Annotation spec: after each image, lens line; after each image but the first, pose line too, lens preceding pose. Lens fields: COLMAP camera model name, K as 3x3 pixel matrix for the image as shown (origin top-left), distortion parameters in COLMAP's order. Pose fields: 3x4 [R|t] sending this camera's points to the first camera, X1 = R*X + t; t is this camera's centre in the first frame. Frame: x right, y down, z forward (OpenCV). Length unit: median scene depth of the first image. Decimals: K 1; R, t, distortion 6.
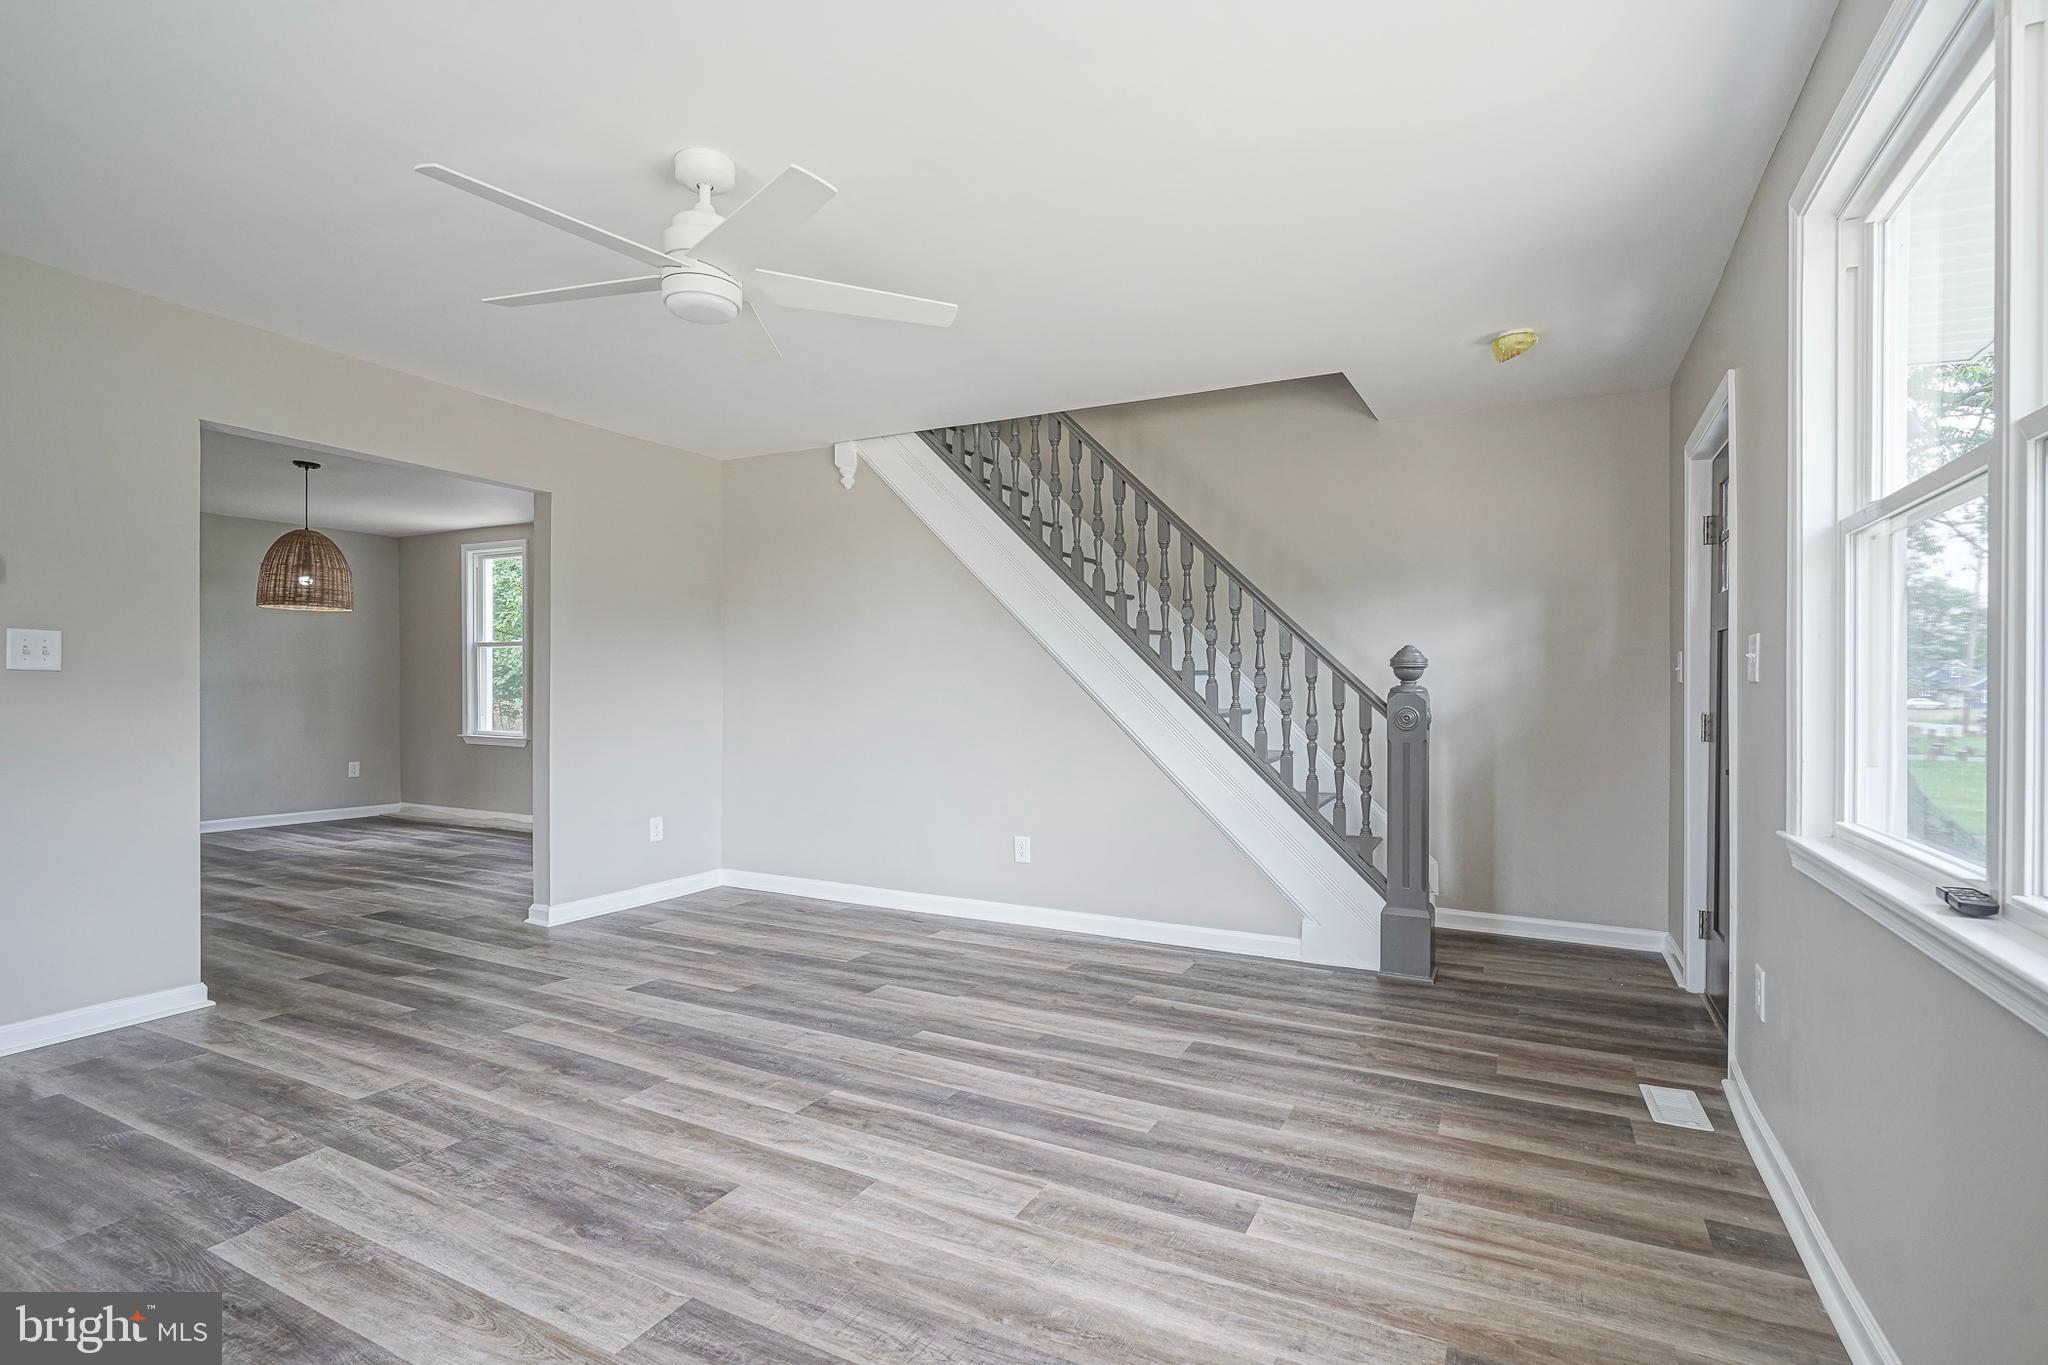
lens RADIAL K [[986.8, 0, 991.6], [0, 986.8, 690.3], [0, 0, 1]] dist [-0.014261, 0.005784]
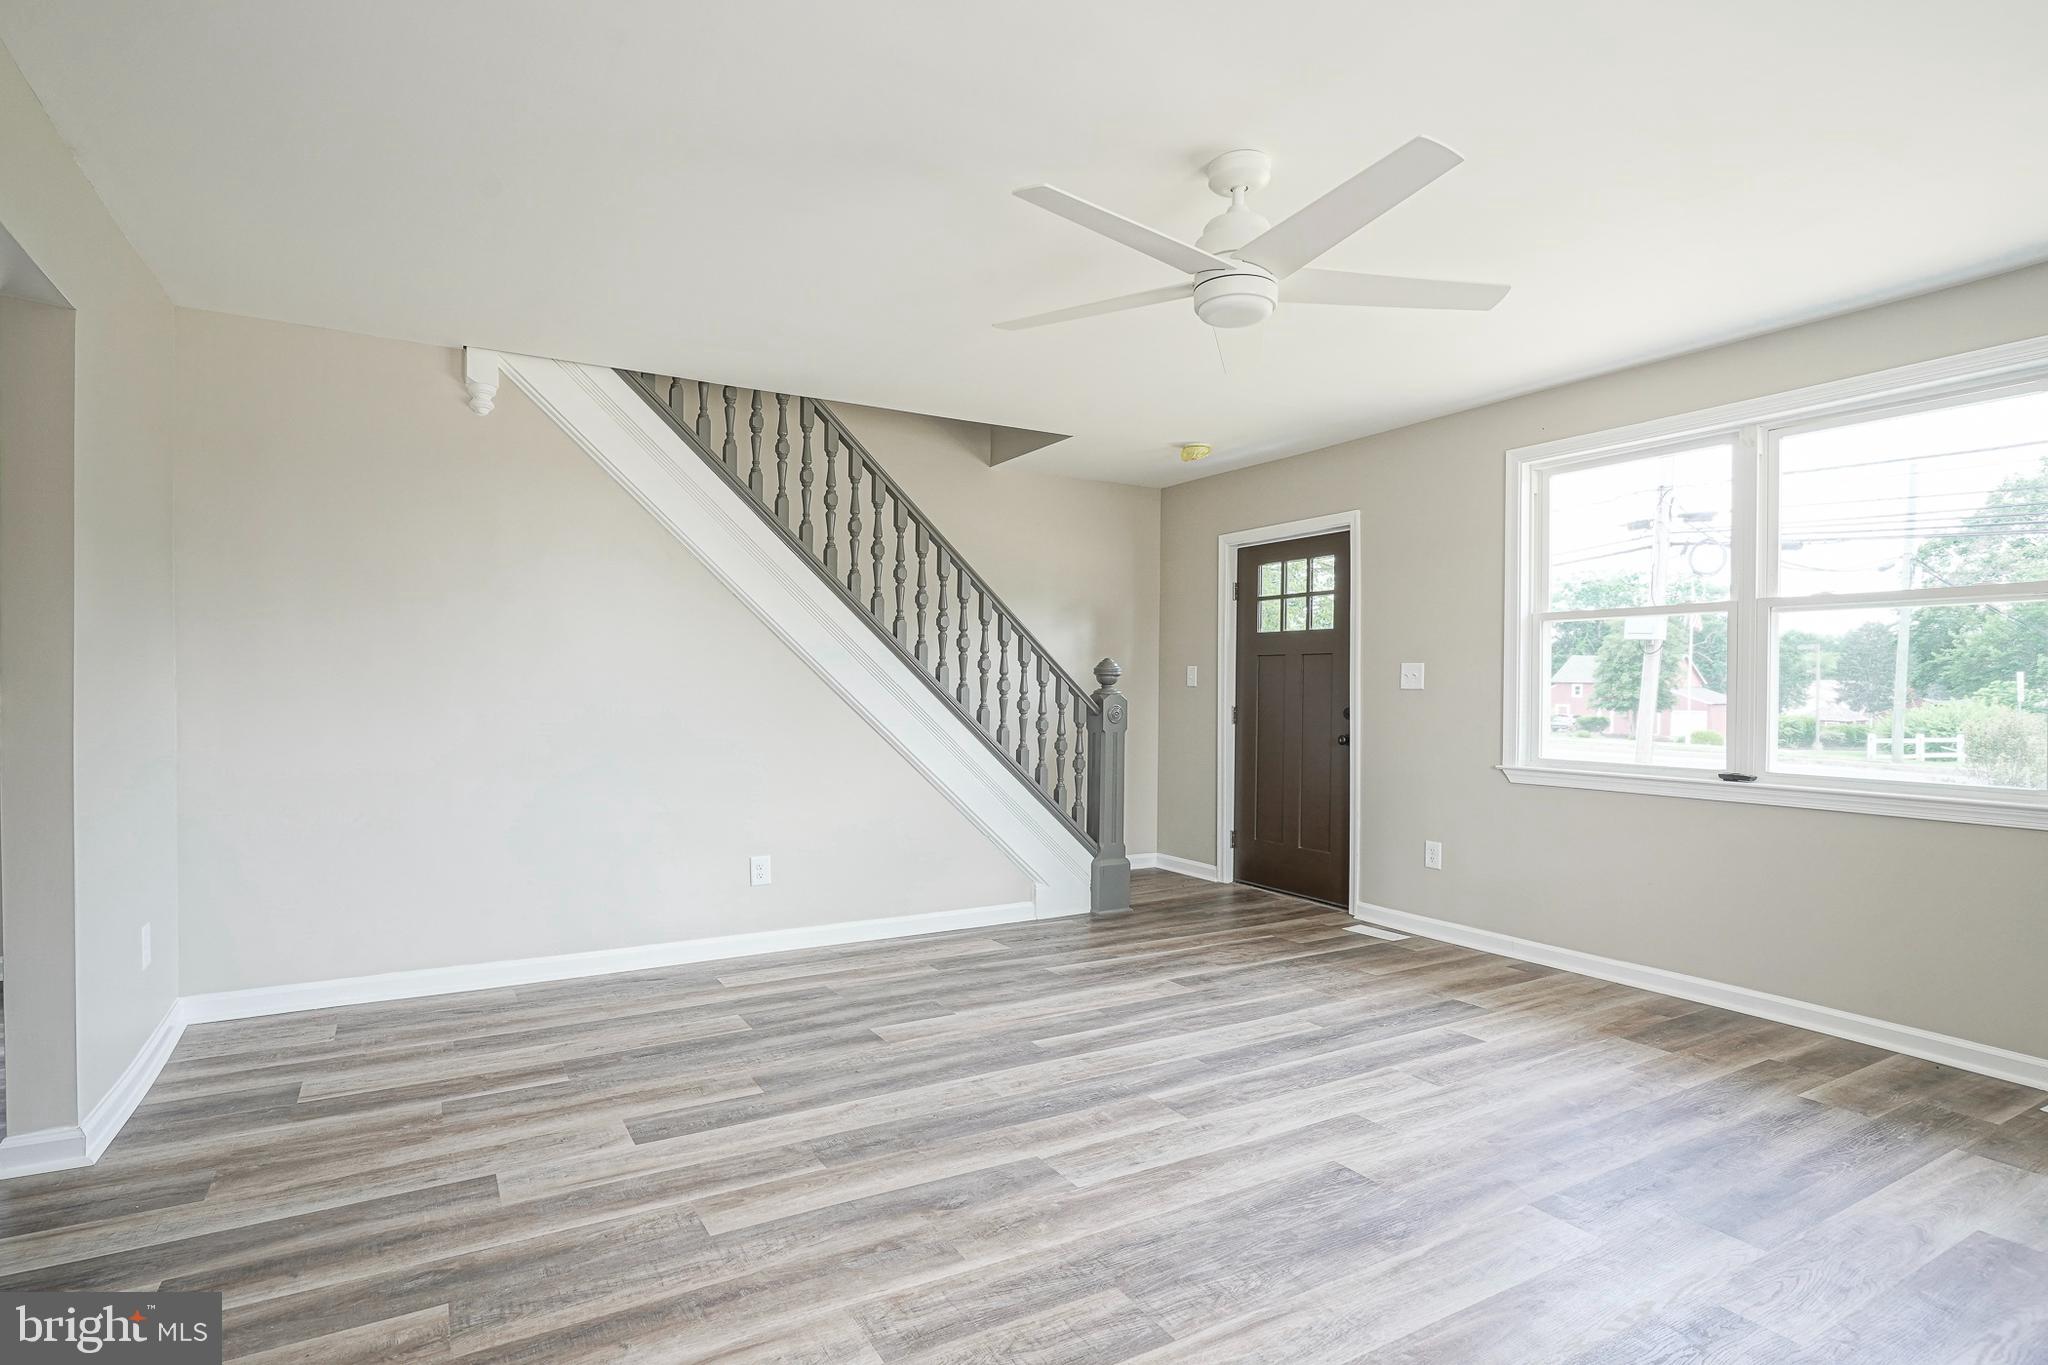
lens RADIAL K [[986.8, 0, 1020.1], [0, 986.8, 685.8], [0, 0, 1]] dist [-0.014261, 0.005784]
pose [[0.544812, -0.000866, 0.838558, -0.913202], [-0.000637, 0.999999, 0.001446, -0.013557], [-0.838558, -0.001322, 0.544811, 0.474700]]
